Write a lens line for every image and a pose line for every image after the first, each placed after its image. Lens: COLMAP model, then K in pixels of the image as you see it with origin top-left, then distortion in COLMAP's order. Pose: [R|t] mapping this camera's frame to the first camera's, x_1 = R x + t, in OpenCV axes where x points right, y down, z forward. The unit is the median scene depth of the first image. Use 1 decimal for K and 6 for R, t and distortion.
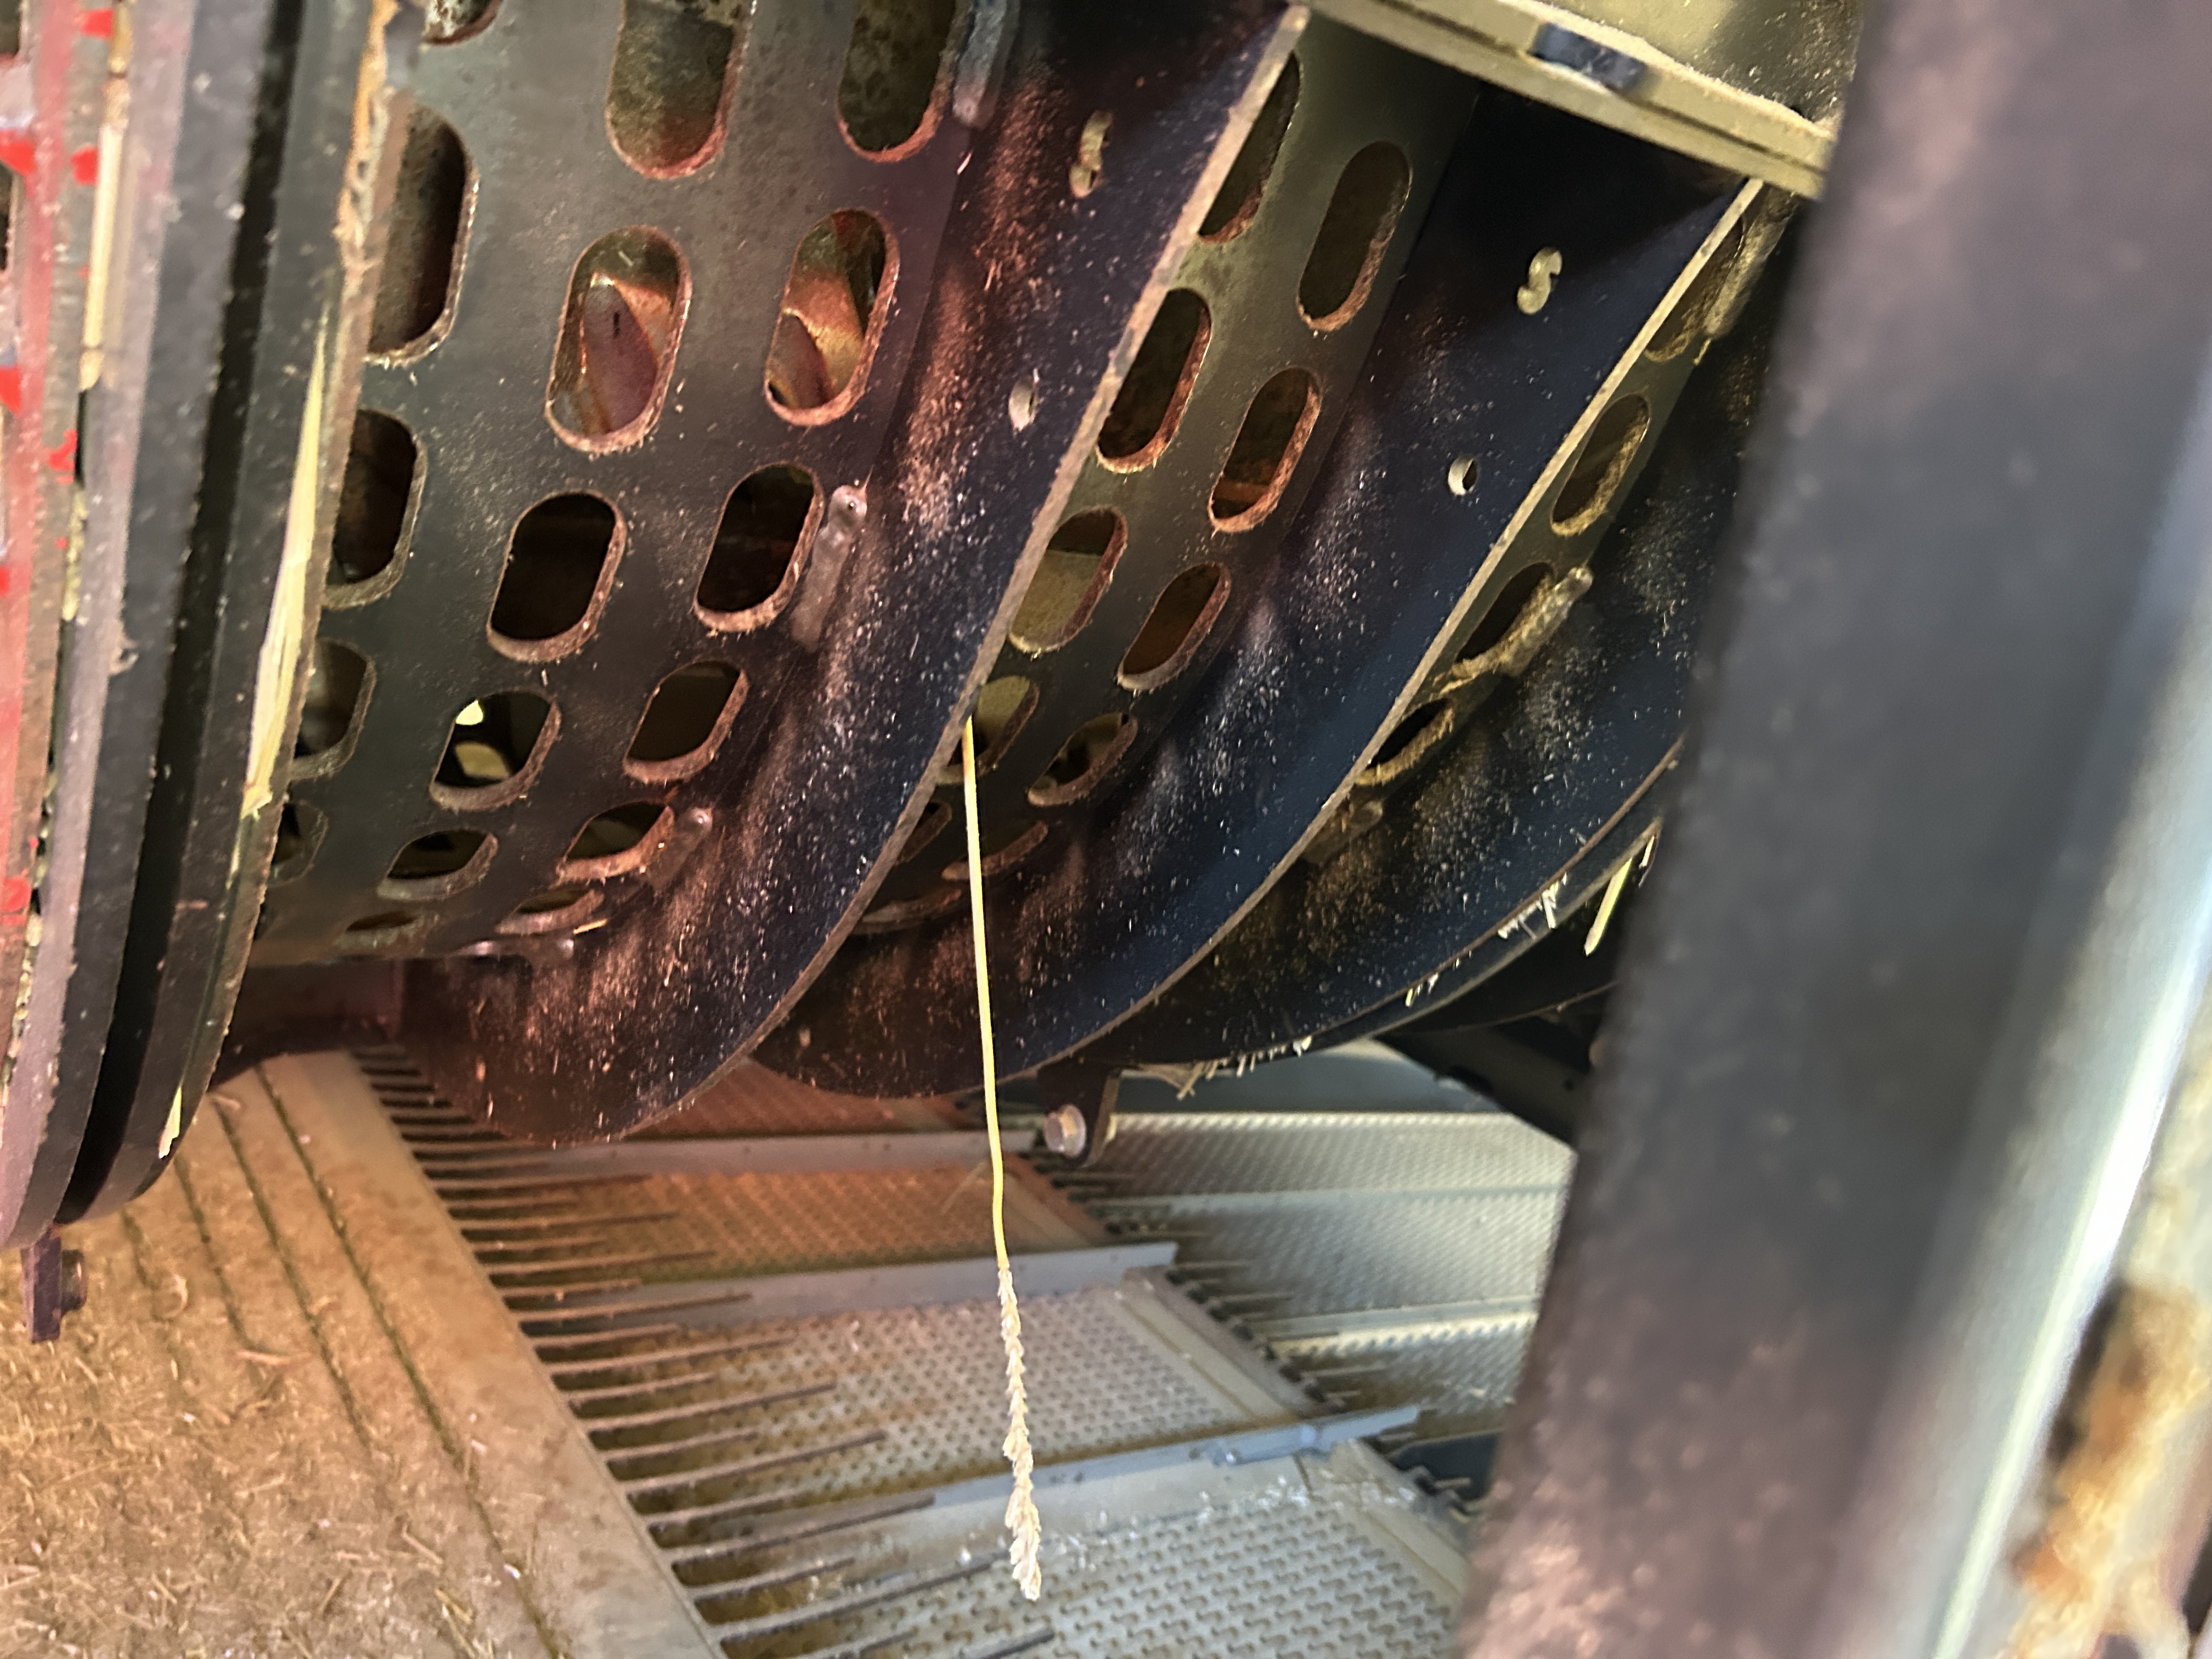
lens RADIAL K [[1670.1, 0, 1117.8], [0, 1670.1, 836.6], [0, 0, 1]] dist [0.038354, -0.054624]
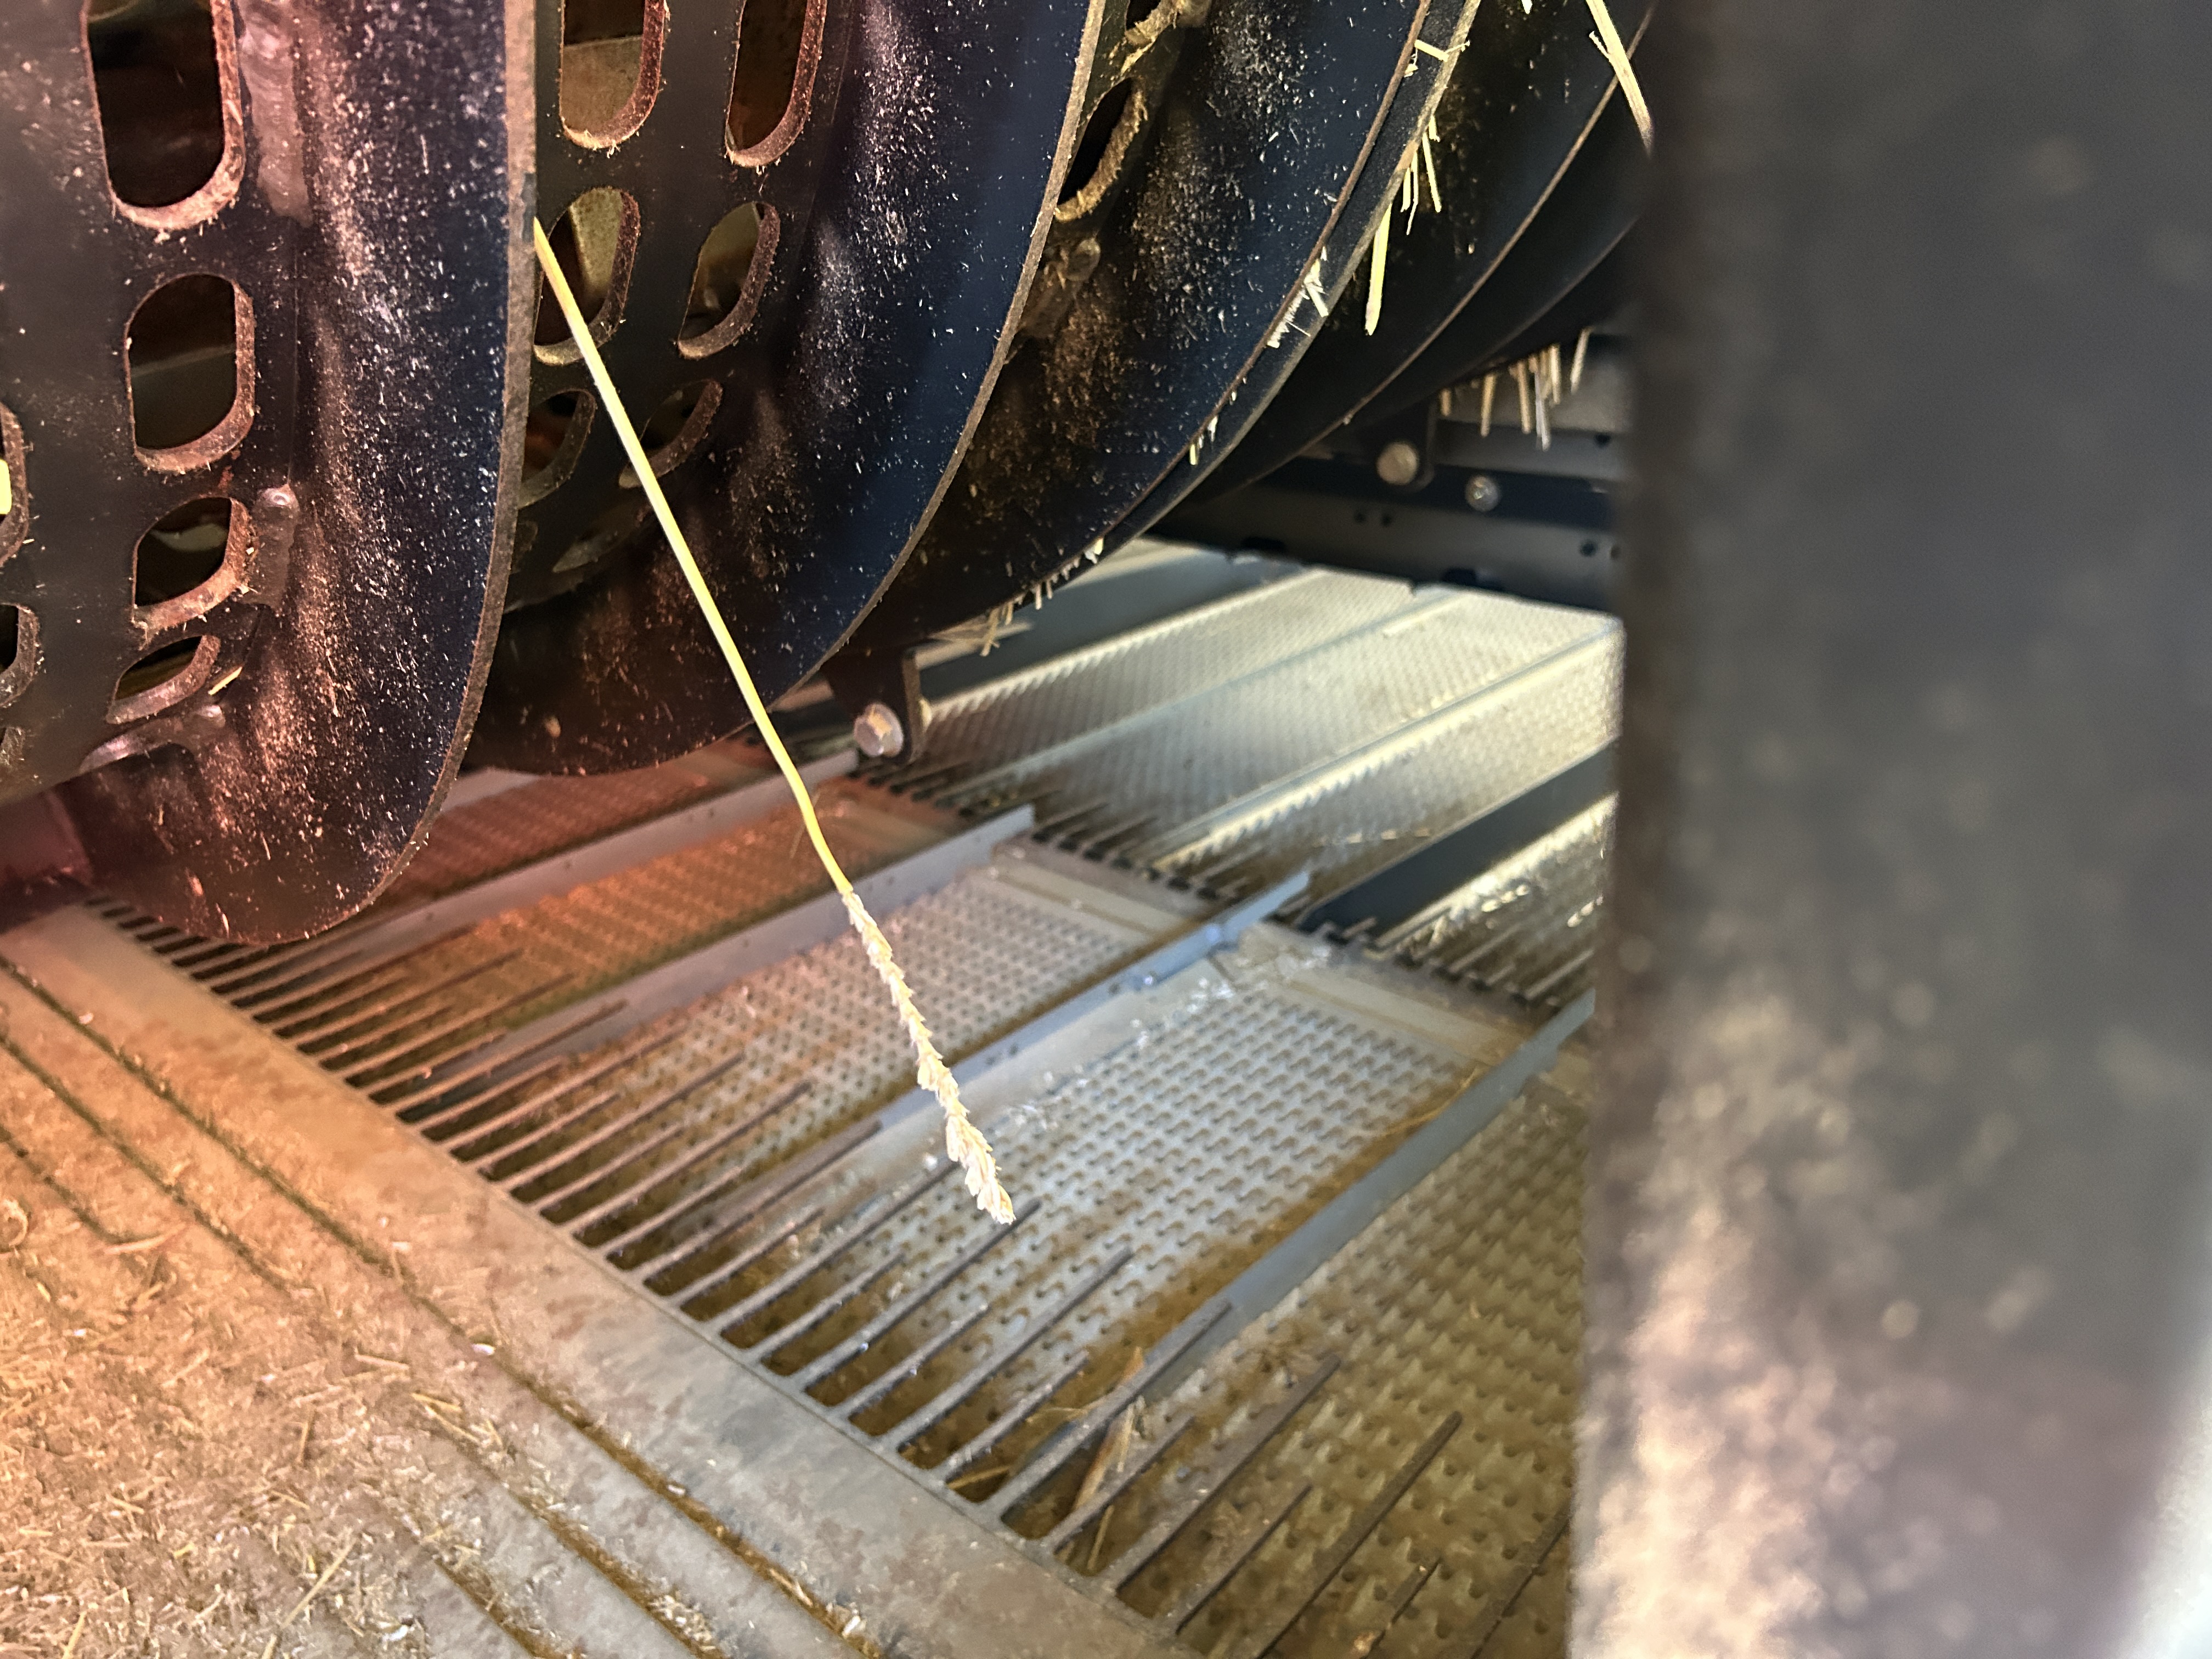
lens RADIAL K [[1681.0, 0, 1100.1], [0, 1681.0, 835.5], [0, 0, 1]] dist [0.040725, -0.049105]
pose [[0.939539, -0.335862, 0.066800, 0.002131], [0.307788, 0.913750, 0.265192, 0.024539], [-0.150107, -0.228598, 0.961879, 0.092189]]
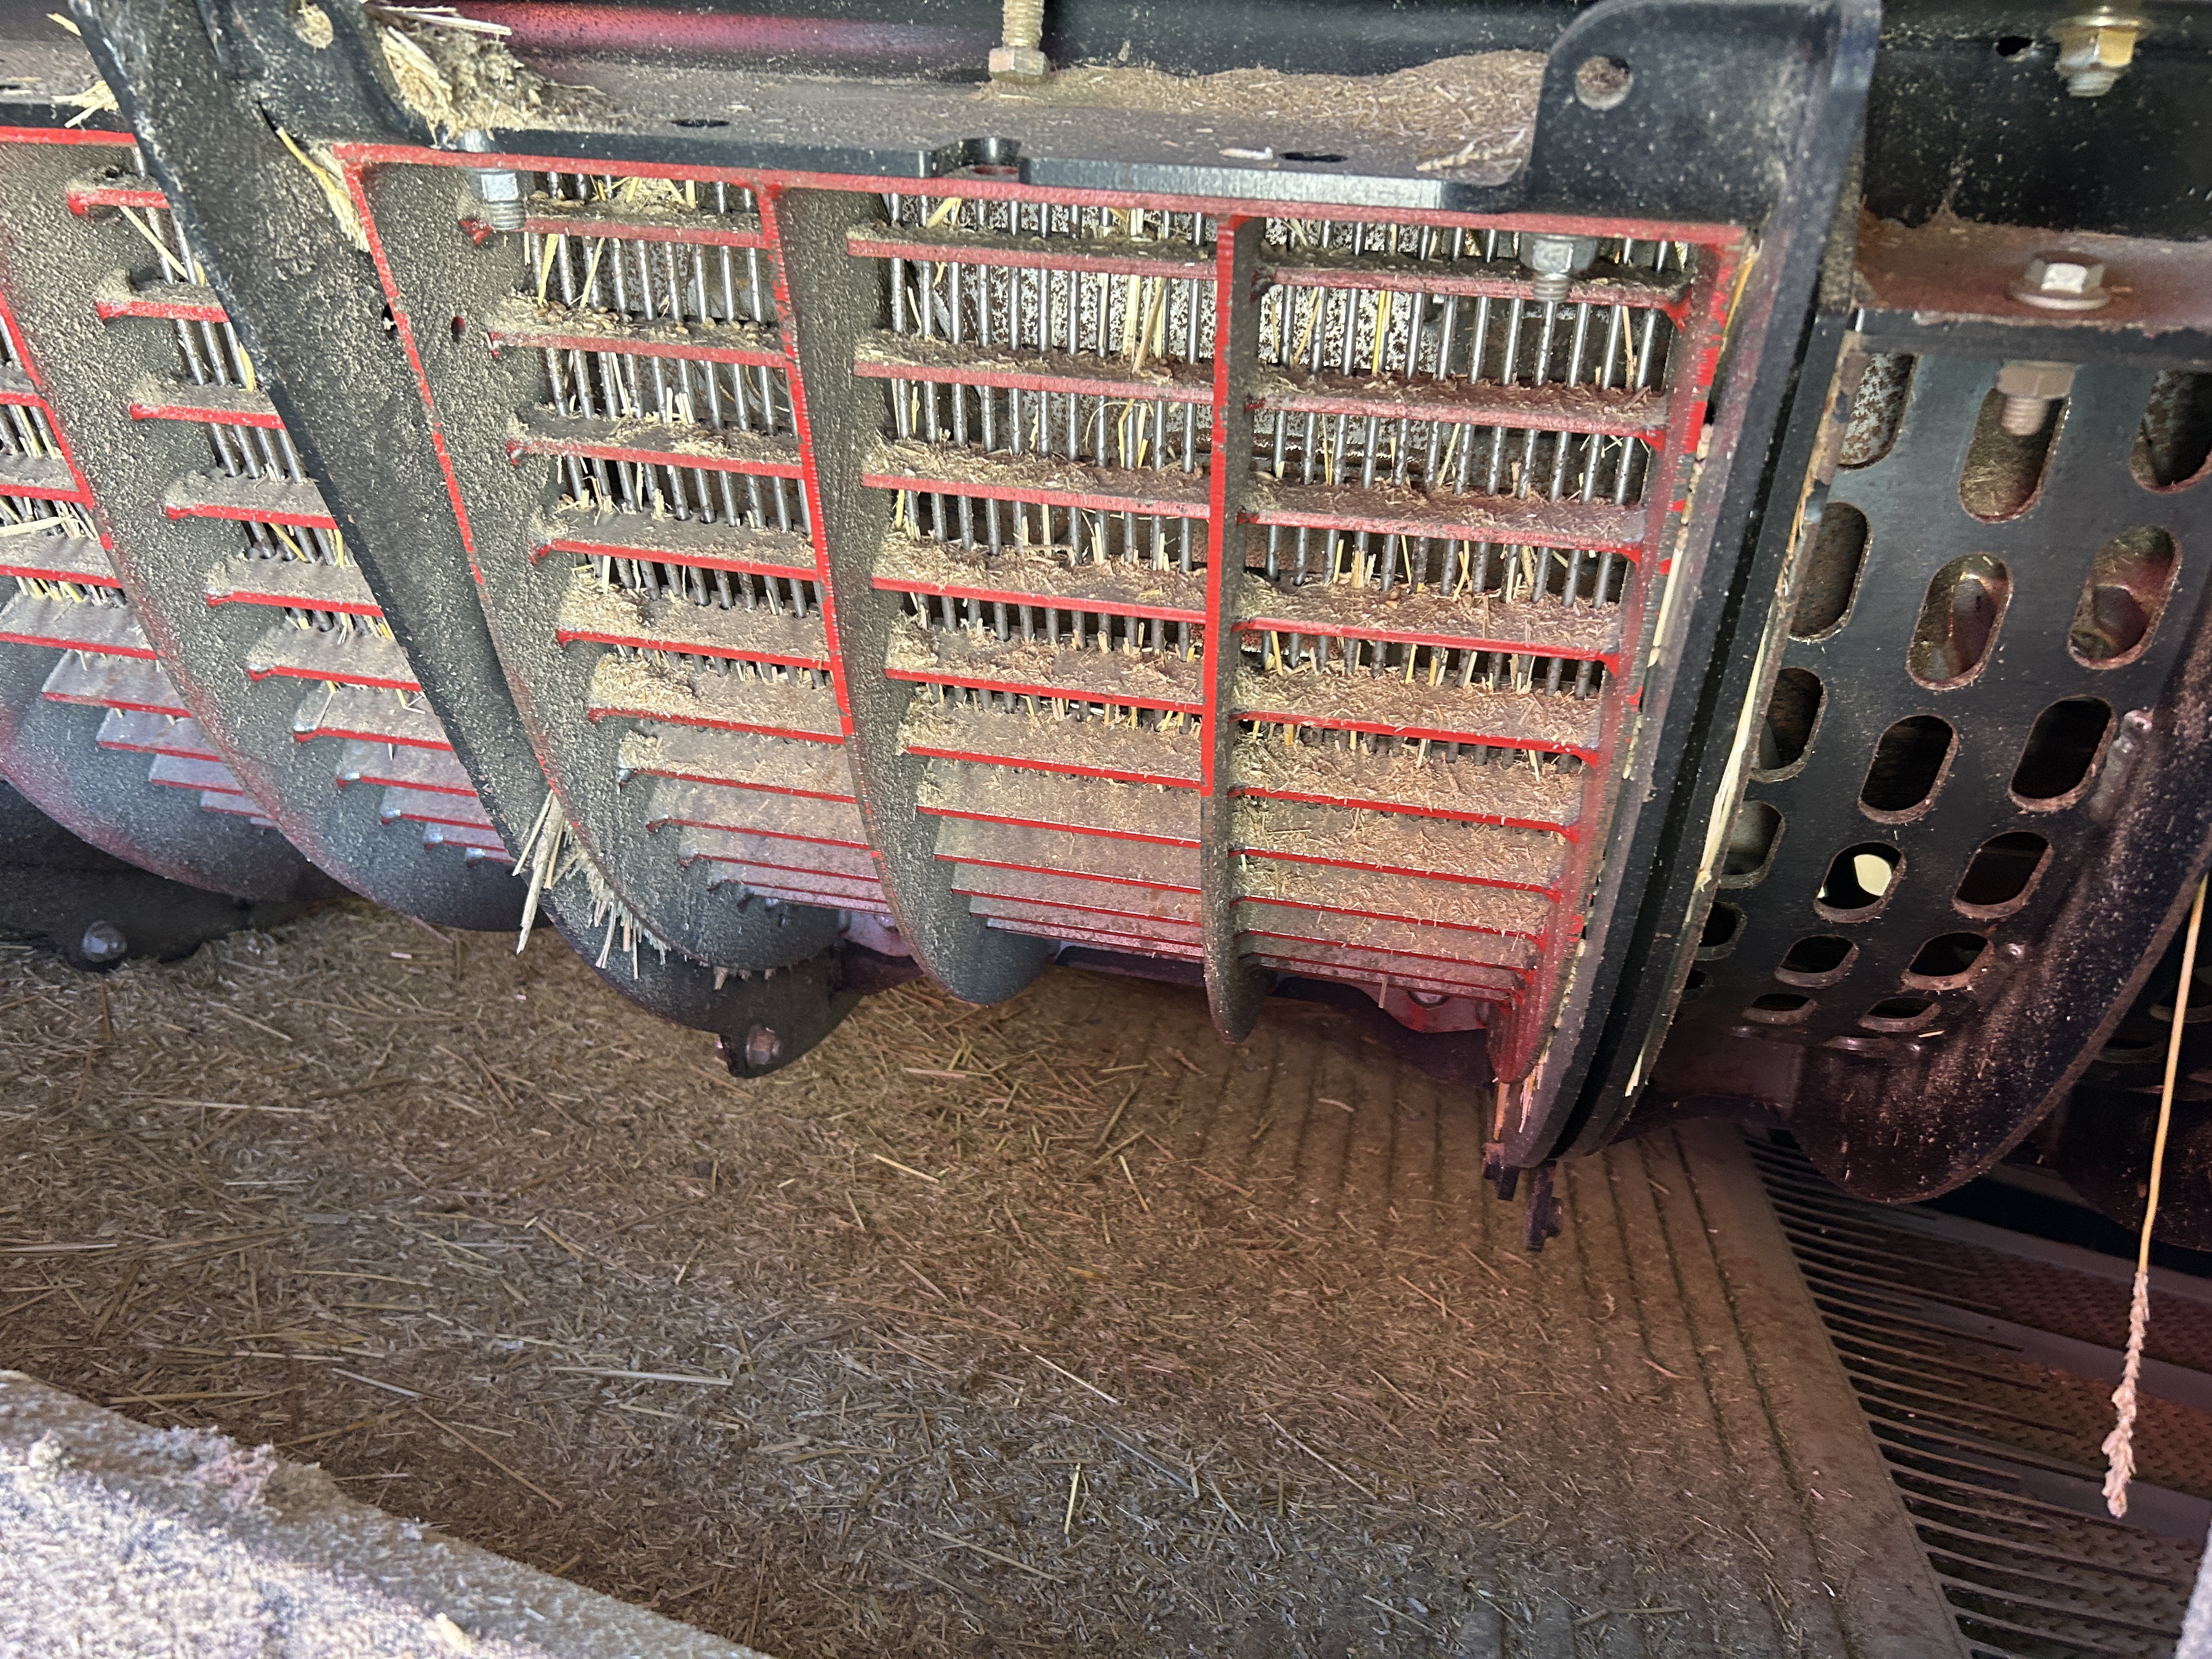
lens RADIAL K [[1652.6, 0, 1066.7], [0, 1652.6, 827.6], [0, 0, 1]] dist [0.001941, -0.003666]
pose [[0.653141, 0.054511, -0.755272, 0.153452], [-0.152978, 0.986339, -0.061103, 0.054157], [0.741623, 0.155449, 0.652557, -0.274423]]
